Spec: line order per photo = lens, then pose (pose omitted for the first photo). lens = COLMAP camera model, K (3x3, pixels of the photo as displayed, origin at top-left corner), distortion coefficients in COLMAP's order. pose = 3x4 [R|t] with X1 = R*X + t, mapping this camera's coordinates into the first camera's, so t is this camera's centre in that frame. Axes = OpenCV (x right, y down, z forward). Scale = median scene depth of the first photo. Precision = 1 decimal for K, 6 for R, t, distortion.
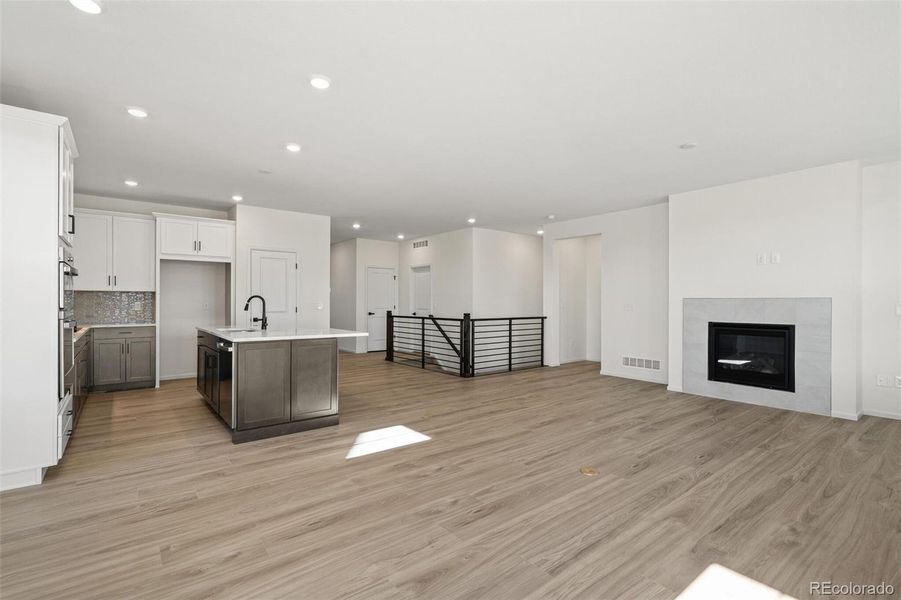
lens RADIAL K [[419.6, 0, 450.5], [0, 419.6, 300.0], [0, 0, 1]] dist [0.001903, 0.000425]
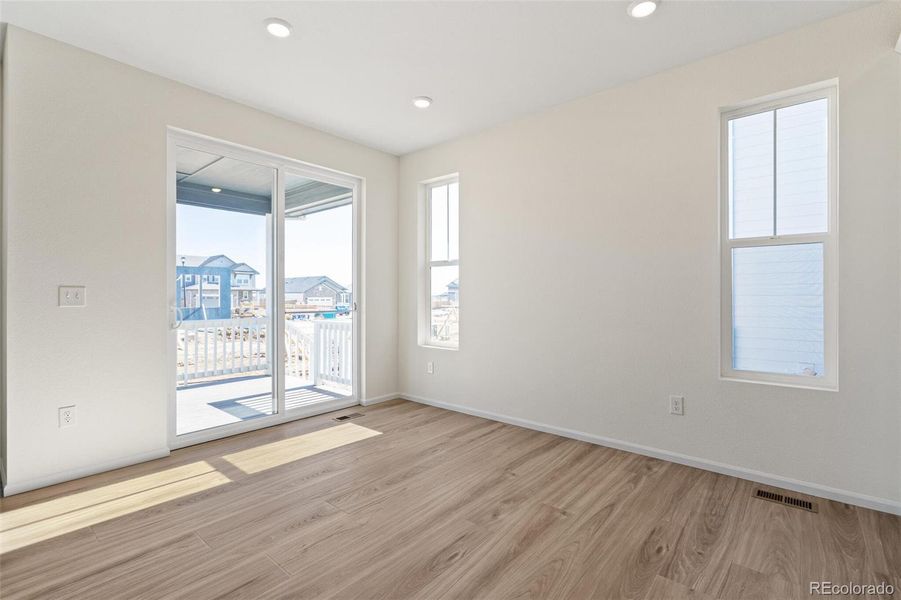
lens RADIAL K [[419.6, 0, 450.5], [0, 419.6, 300.0], [0, 0, 1]] dist [0.001903, 0.000425]
pose [[-0.982278, -0.001630, -0.187422, -0.080526], [-0.002858, 0.999976, 0.006285, 0.017547], [0.187407, 0.006709, -0.982259, 0.852749]]
